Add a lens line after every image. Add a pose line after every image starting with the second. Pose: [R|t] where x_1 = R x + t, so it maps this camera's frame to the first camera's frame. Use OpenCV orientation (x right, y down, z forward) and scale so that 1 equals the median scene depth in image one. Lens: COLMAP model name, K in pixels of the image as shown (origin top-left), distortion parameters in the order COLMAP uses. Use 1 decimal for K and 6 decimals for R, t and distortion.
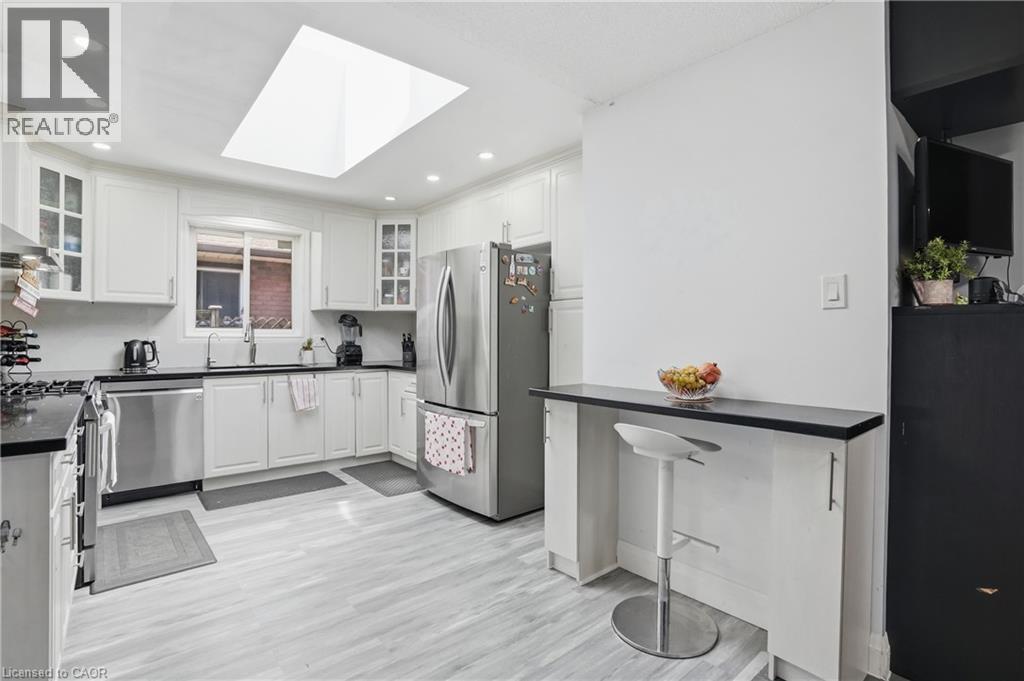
lens RADIAL K [[462.9, 0, 512.0], [0, 462.9, 340.5], [0, 0, 1]] dist [-0.067668, 0.022091]
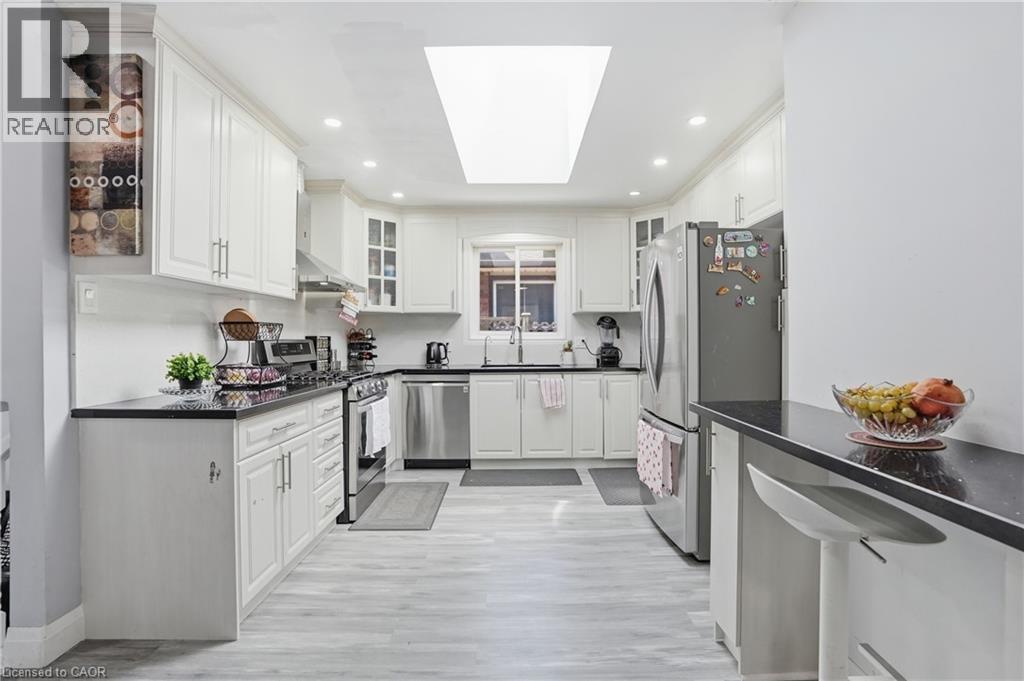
lens RADIAL K [[462.9, 0, 512.0], [0, 462.9, 340.5], [0, 0, 1]] dist [-0.067668, 0.022091]
pose [[0.783086, -0.004163, -0.621899, 0.172338], [0.000679, 0.999983, -0.005839, 0.002984], [0.621913, 0.004150, 0.783075, 0.126197]]
